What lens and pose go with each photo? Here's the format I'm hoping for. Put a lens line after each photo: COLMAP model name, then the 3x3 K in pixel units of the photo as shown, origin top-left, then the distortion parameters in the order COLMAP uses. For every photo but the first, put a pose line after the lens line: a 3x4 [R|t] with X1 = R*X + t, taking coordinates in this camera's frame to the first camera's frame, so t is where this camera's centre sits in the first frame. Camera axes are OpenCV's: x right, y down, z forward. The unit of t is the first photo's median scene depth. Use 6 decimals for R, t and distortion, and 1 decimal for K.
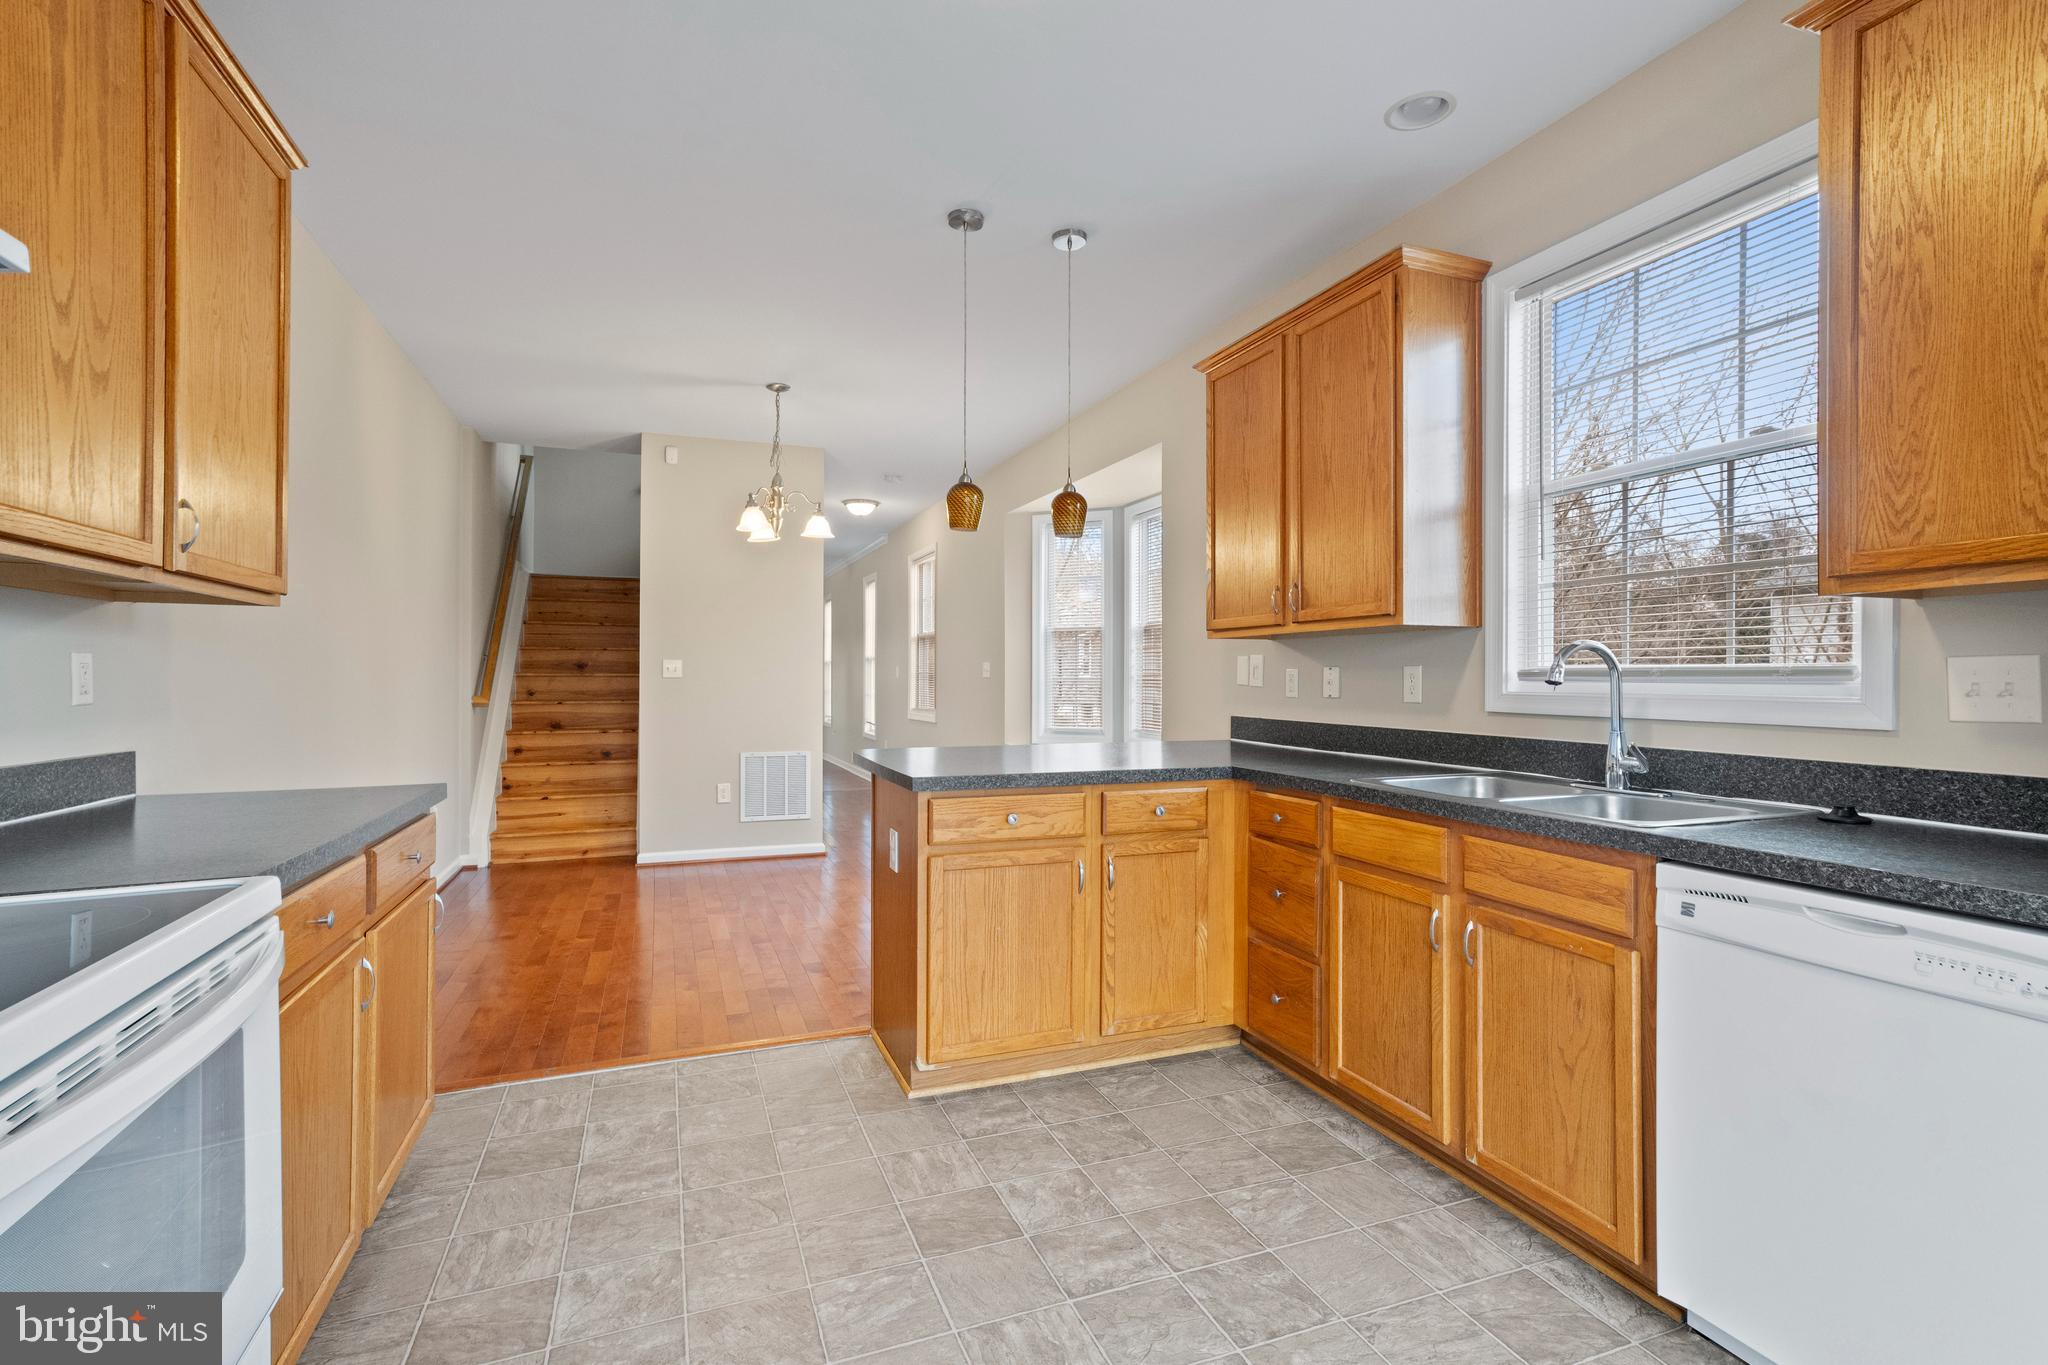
lens RADIAL K [[957.6, 0, 1038.5], [0, 957.6, 681.9], [0, 0, 1]] dist [0.005735, 0.002254]
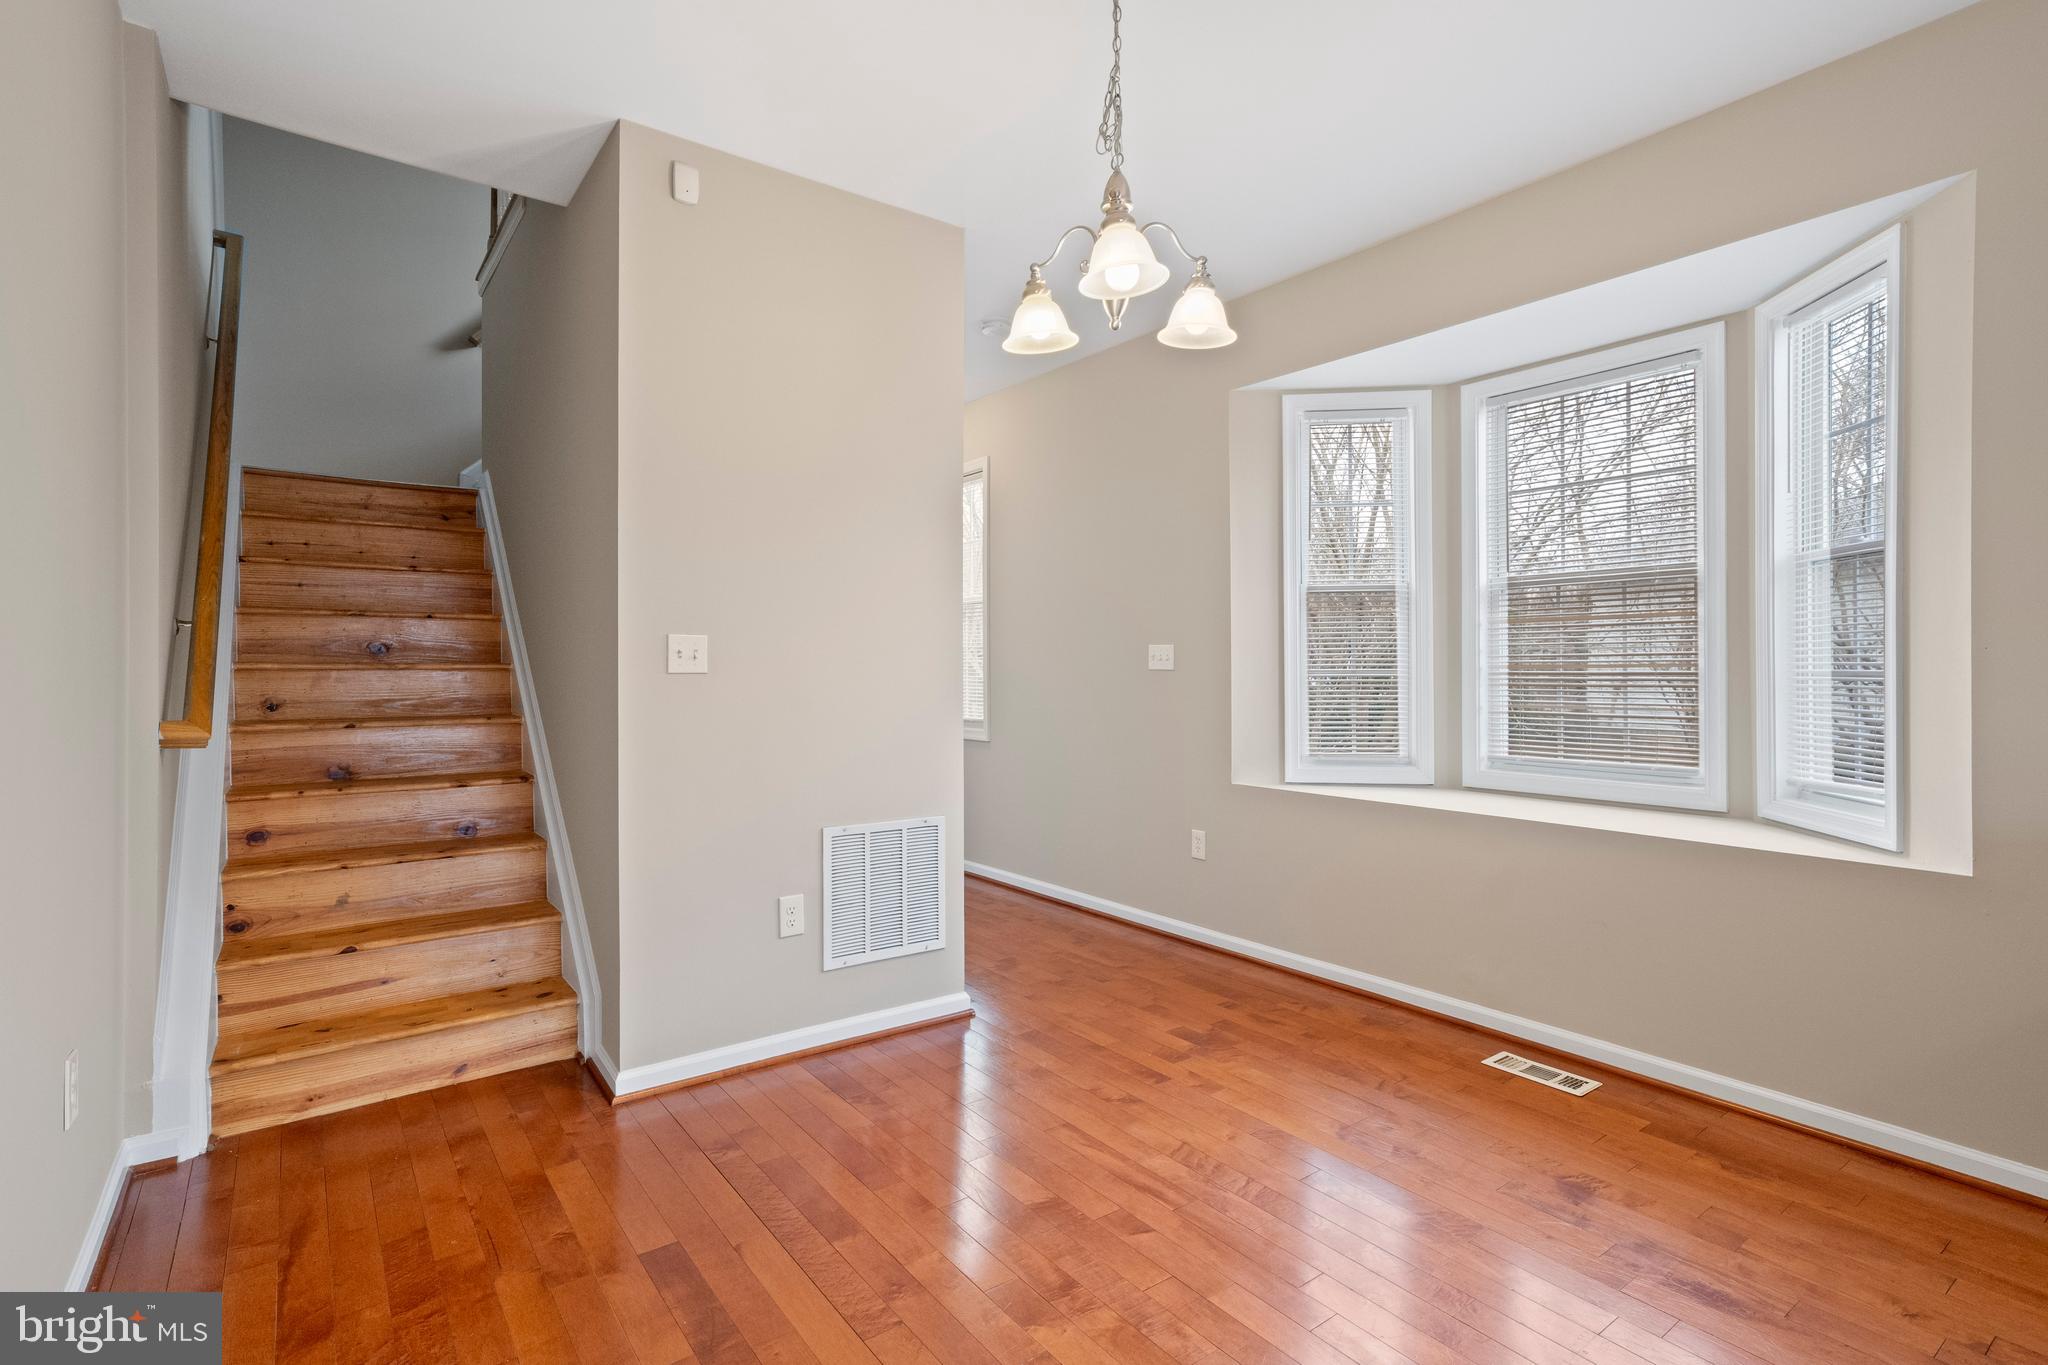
lens RADIAL K [[957.6, 0, 1010.7], [0, 957.6, 670.0], [0, 0, 1]] dist [0.005735, 0.002254]
pose [[0.962773, -0.002799, 0.270296, -0.341535], [0.004678, 0.999969, -0.006305, -0.001762], [-0.270270, 0.007335, 0.962757, 0.497368]]
